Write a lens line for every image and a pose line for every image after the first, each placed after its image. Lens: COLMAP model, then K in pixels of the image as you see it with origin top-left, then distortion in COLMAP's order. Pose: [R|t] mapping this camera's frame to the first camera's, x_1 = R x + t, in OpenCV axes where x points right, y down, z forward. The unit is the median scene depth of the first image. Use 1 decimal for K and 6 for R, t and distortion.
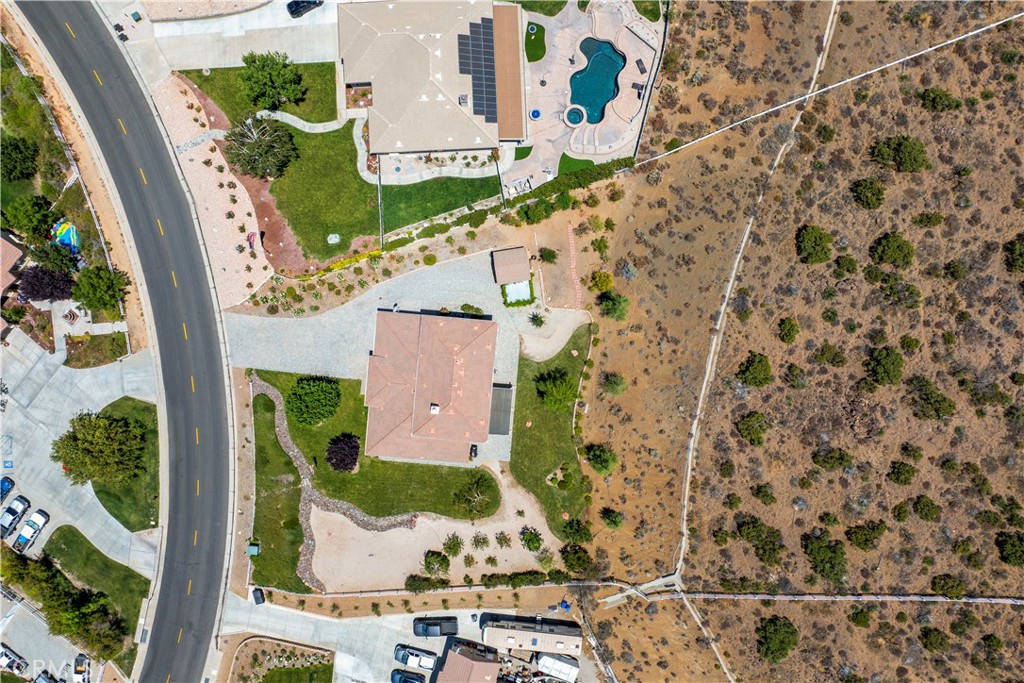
lens RADIAL K [[718.1, 0, 517.4], [0, 718.1, 336.0], [0, 0, 1]] dist [-0.042888, 0.005121]
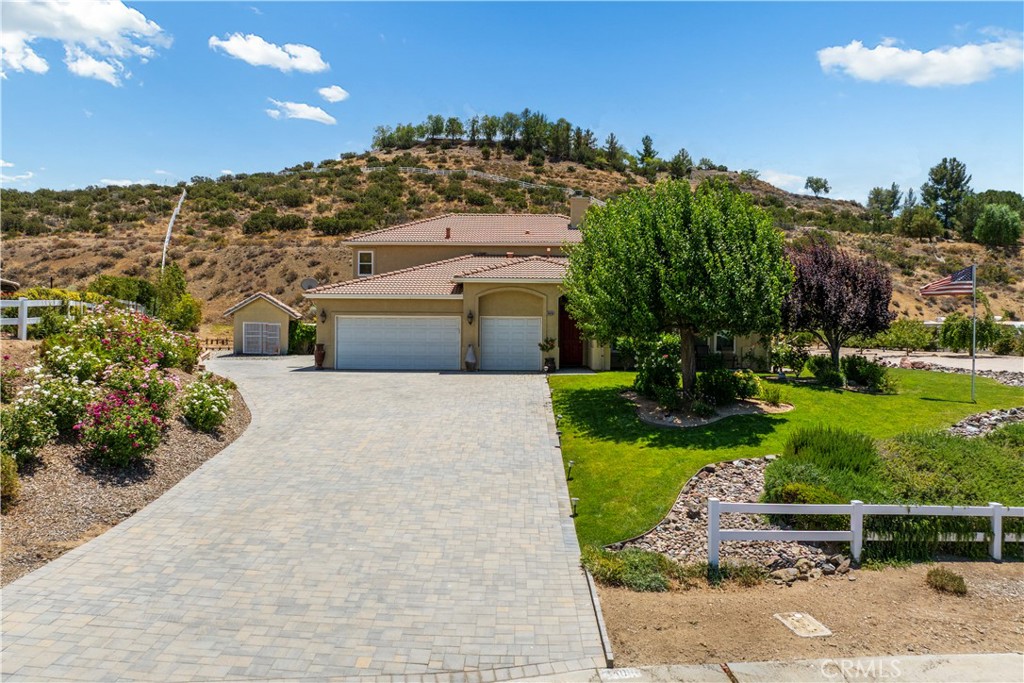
lens RADIAL K [[718.1, 0, 517.4], [0, 718.1, 336.0], [0, 0, 1]] dist [-0.042888, 0.005121]
pose [[-0.092213, -0.008177, 0.995706, -0.493765], [0.995739, -0.000927, 0.092209, 0.025634], [0.000169, 0.999966, 0.008228, 1.000827]]
